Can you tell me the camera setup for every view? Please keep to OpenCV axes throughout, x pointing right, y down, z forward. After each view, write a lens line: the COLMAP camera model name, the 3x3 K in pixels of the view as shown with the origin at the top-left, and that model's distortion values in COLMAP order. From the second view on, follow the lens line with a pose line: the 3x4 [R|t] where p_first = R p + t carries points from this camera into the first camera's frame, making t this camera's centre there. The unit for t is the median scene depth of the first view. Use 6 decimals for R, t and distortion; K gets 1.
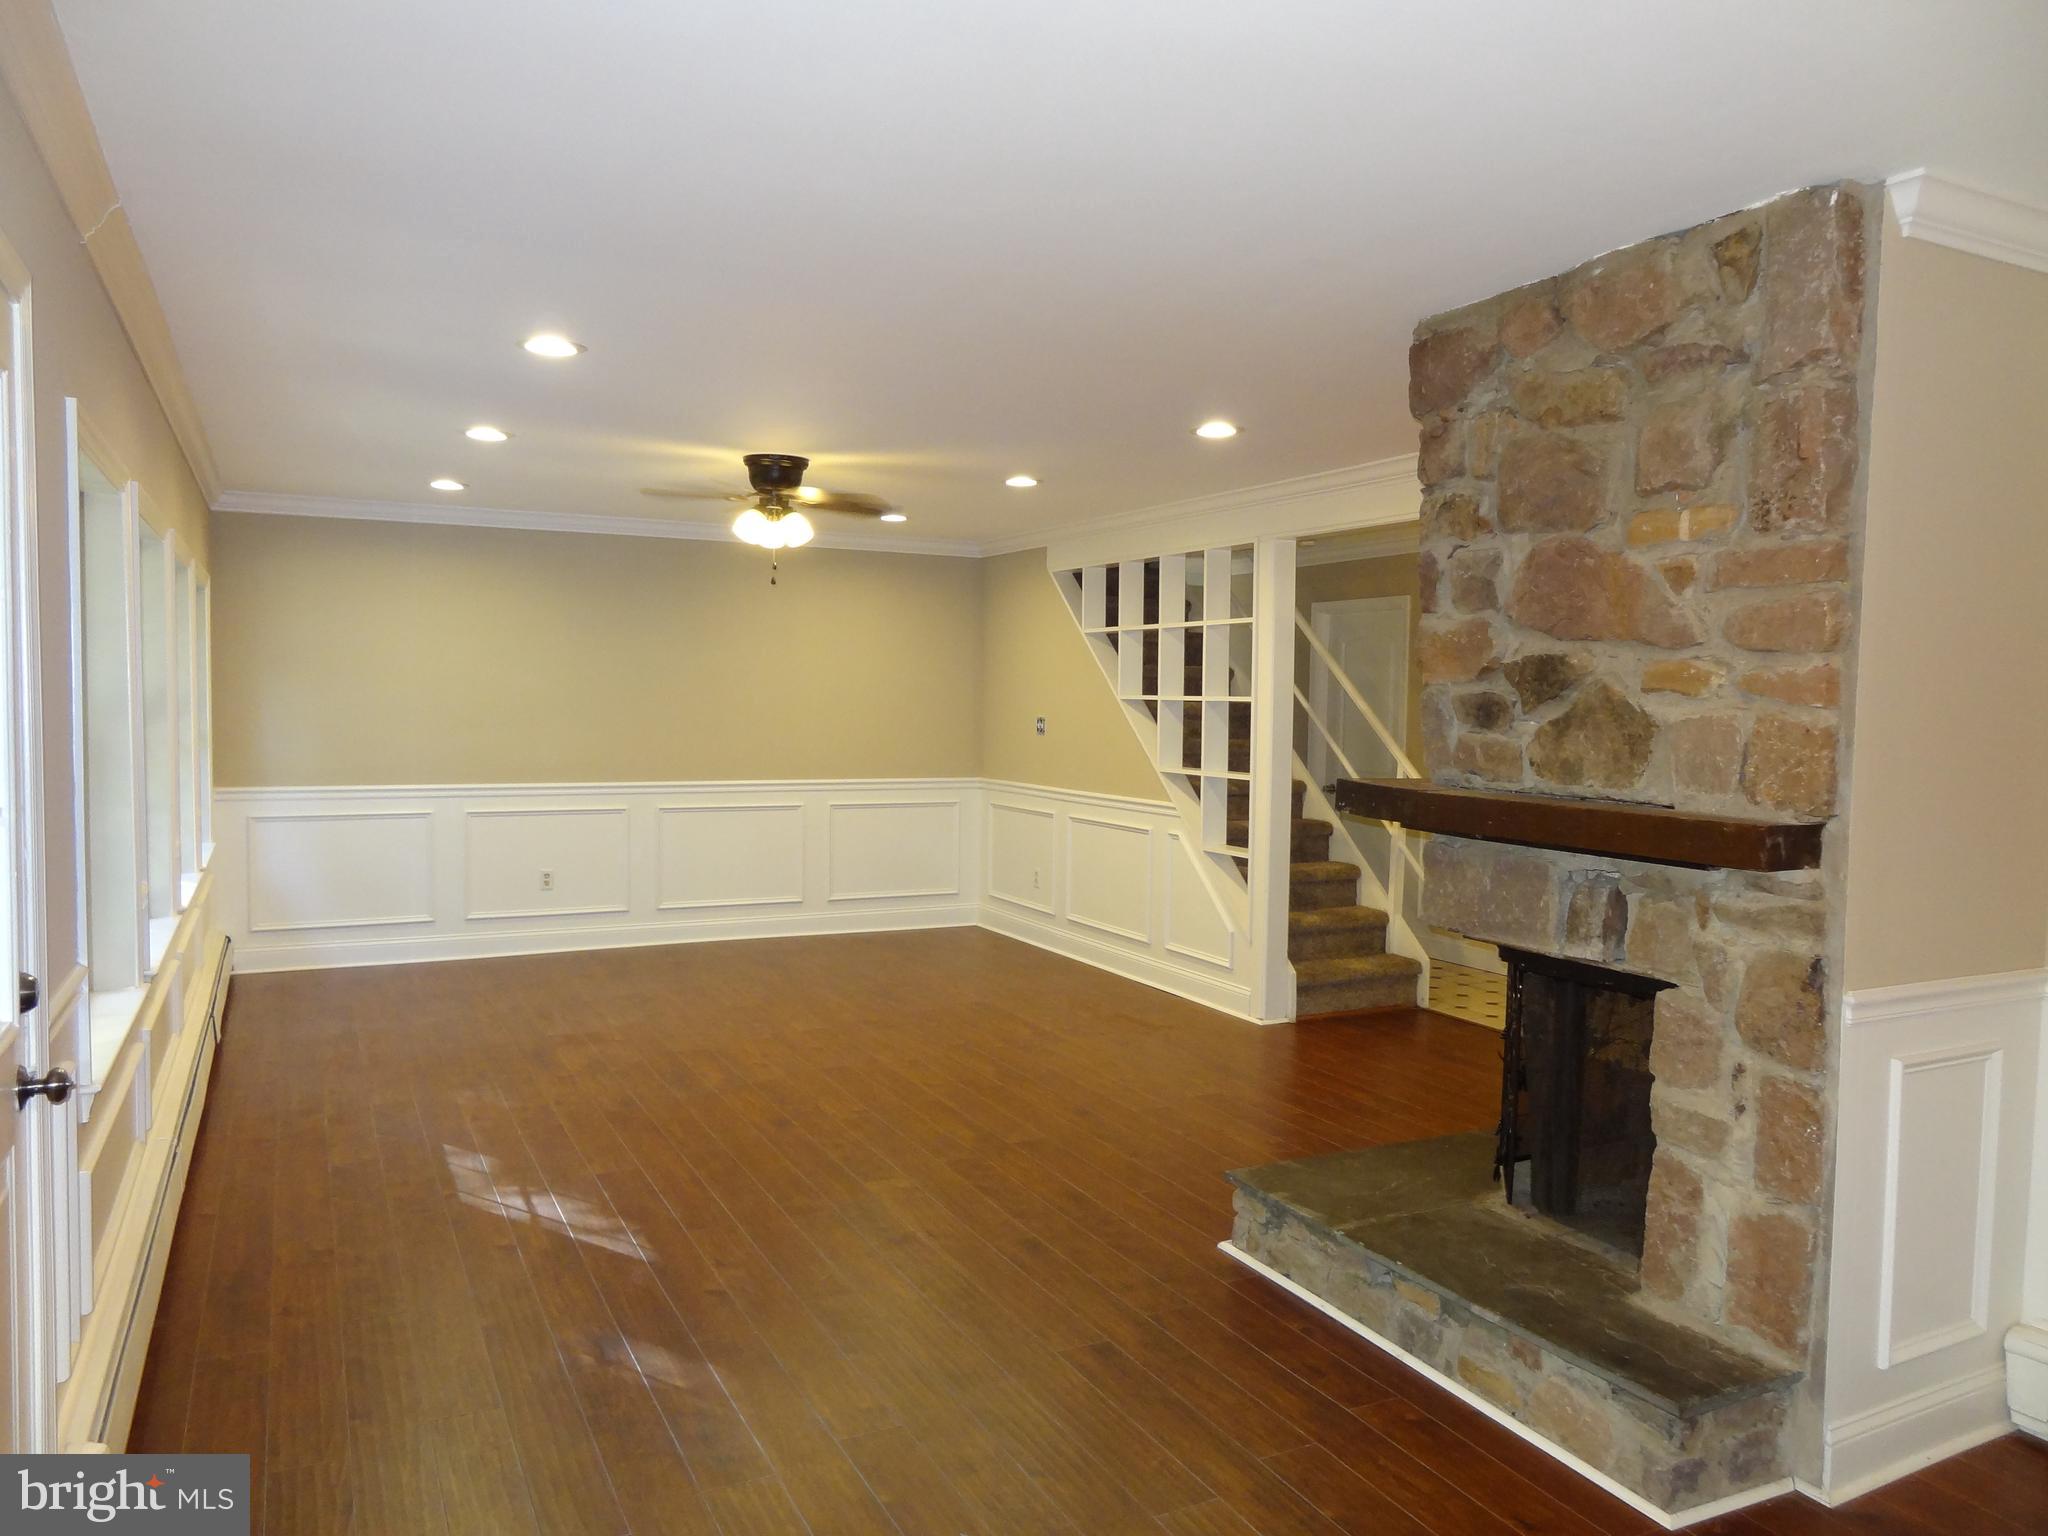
lens RADIAL K [[1430.6, 0, 1021.8], [0, 1430.6, 769.1], [0, 0, 1]] dist [0.008622, 0.006810]
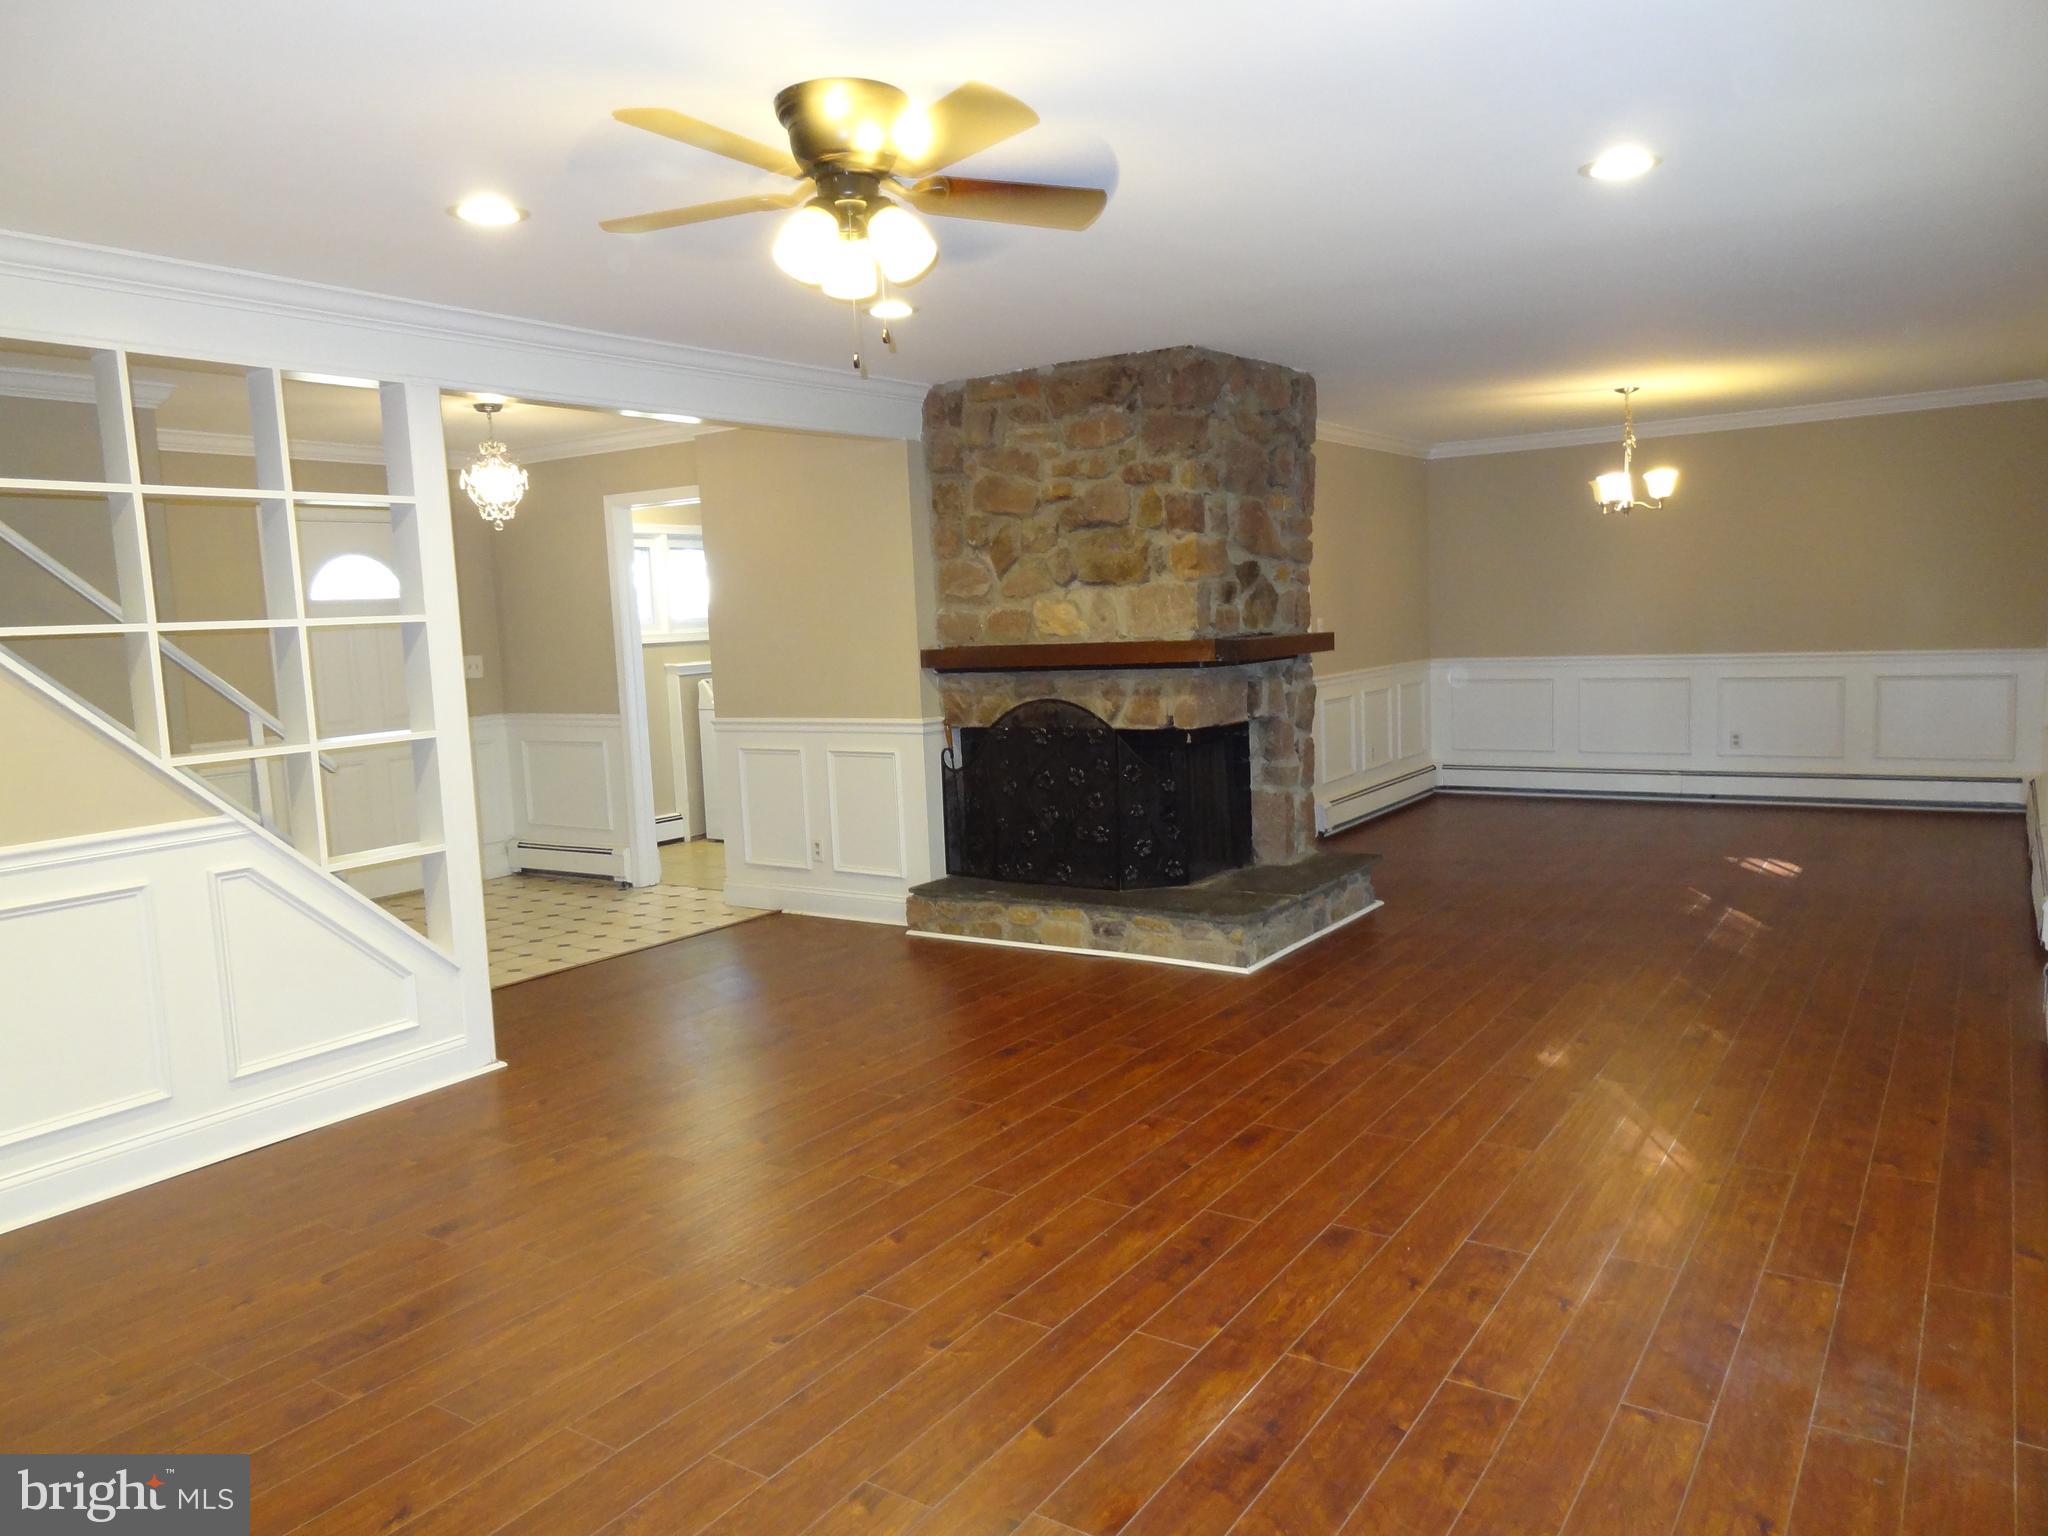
lens RADIAL K [[1430.6, 0, 1033.5], [0, 1430.6, 771.1], [0, 0, 1]] dist [0.008622, 0.006810]
pose [[-0.486356, -0.094386, 0.868648, -0.577998], [0.078784, 0.985362, 0.151179, -0.057224], [-0.870202, 0.141963, -0.471800, 1.085218]]
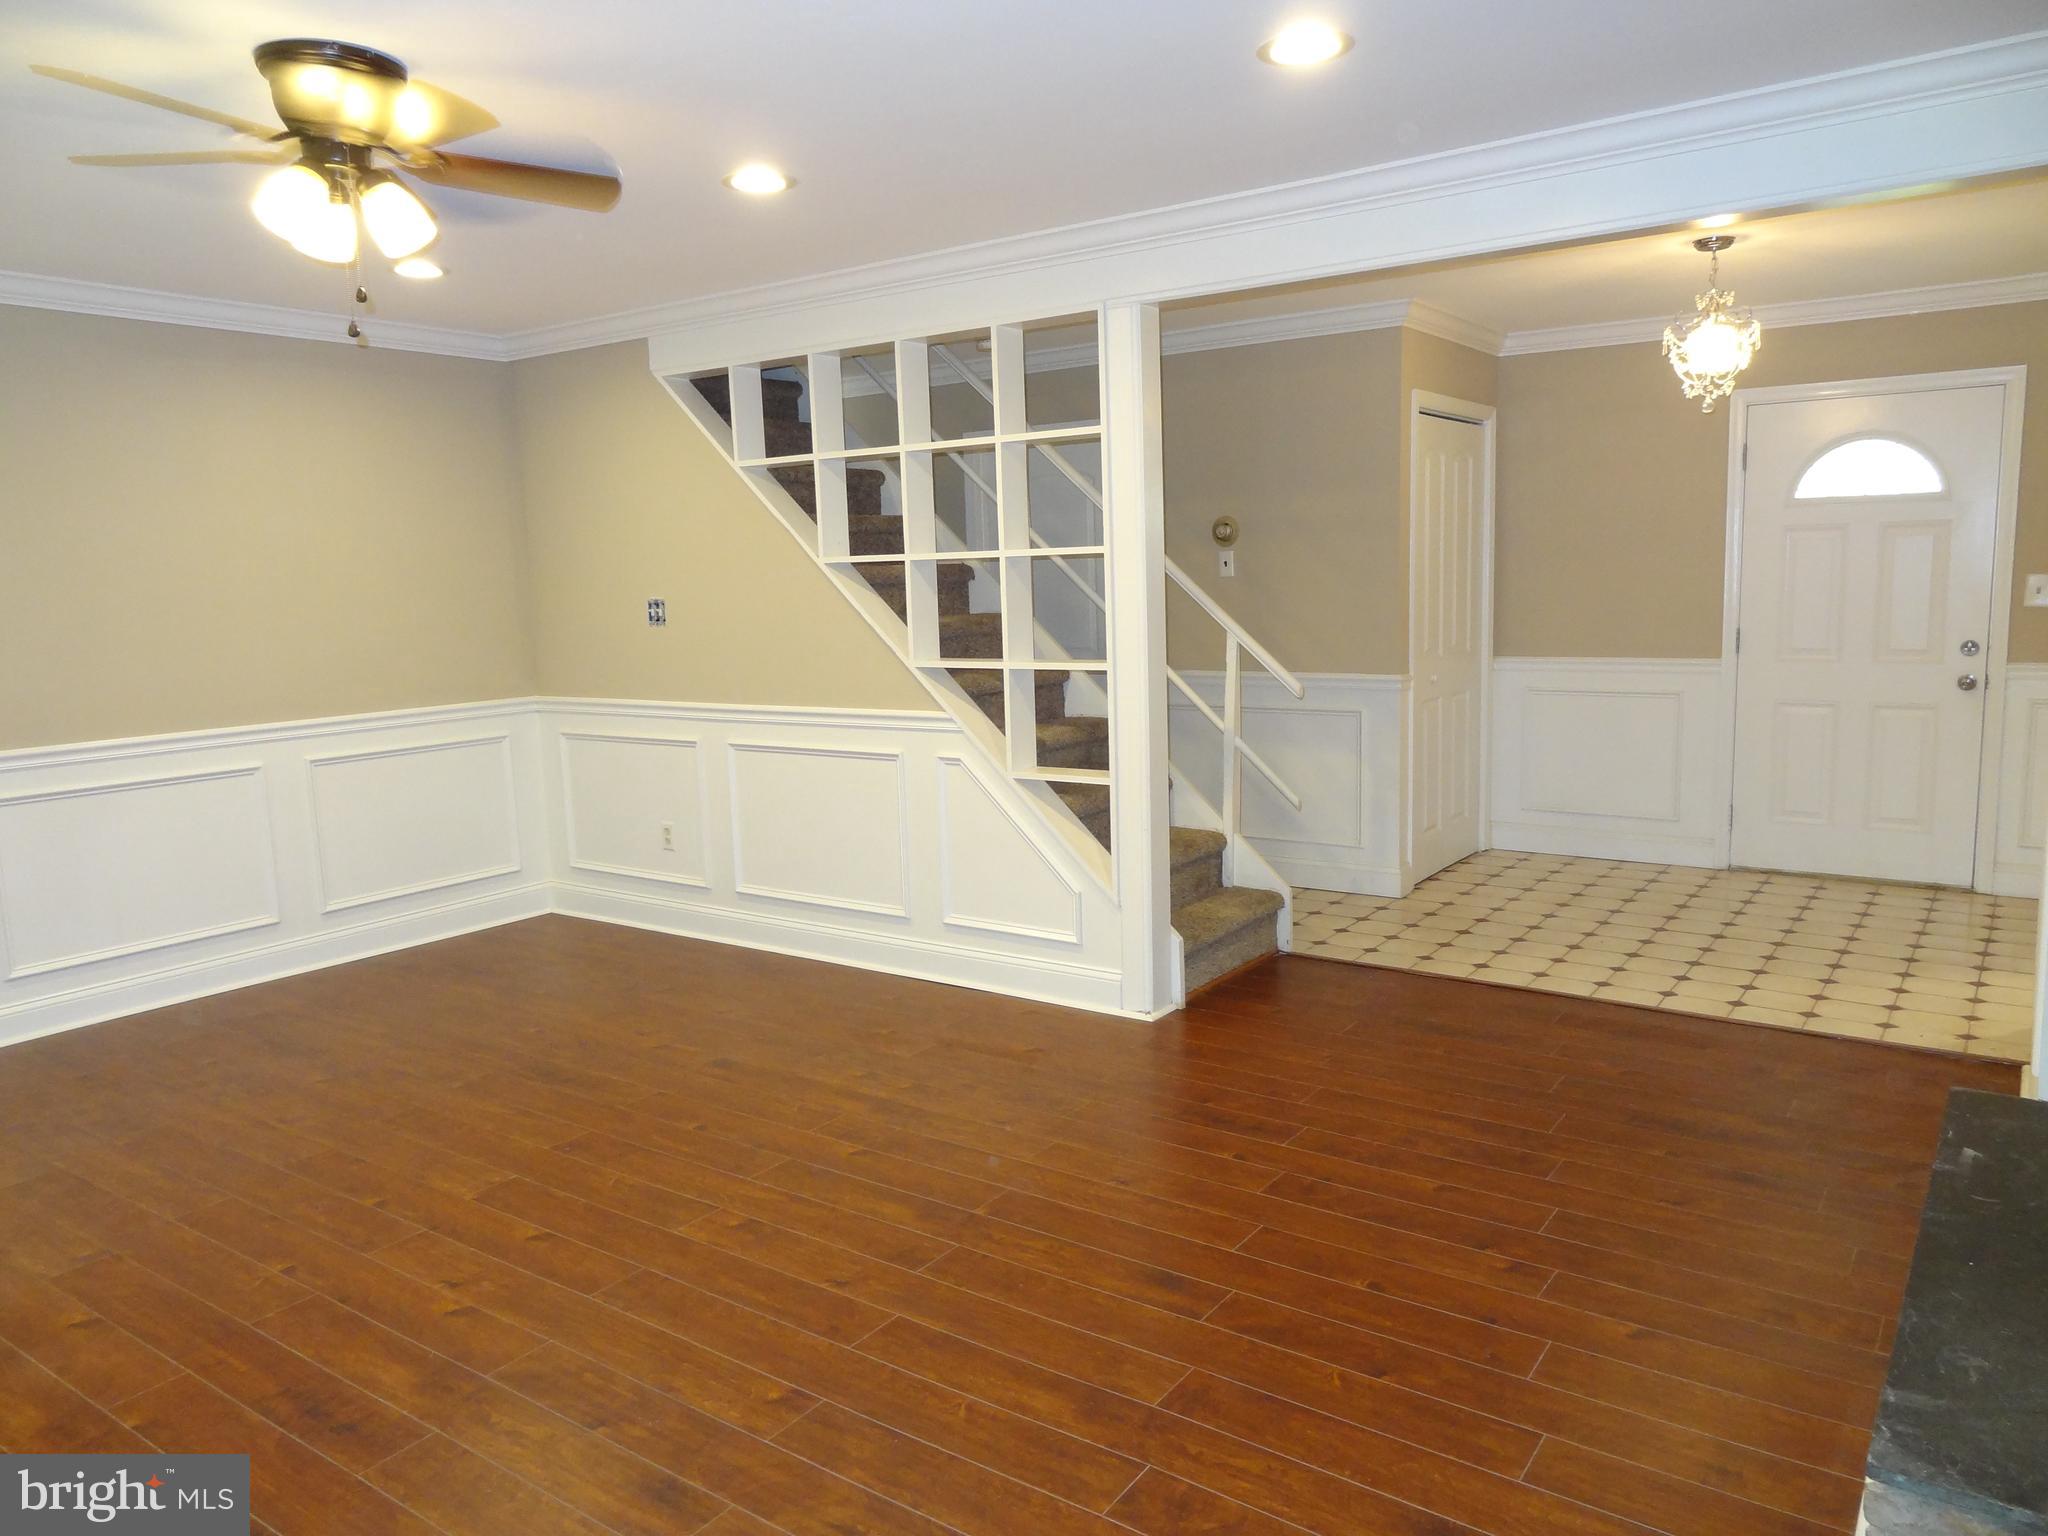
lens RADIAL K [[1430.6, 0, 1018.1], [0, 1430.6, 769.2], [0, 0, 1]] dist [0.008622, 0.006810]
pose [[0.886997, -0.105871, 0.449476, -0.188571], [0.068132, 0.992715, 0.099376, -0.016114], [-0.456722, -0.057523, 0.887748, 0.417411]]
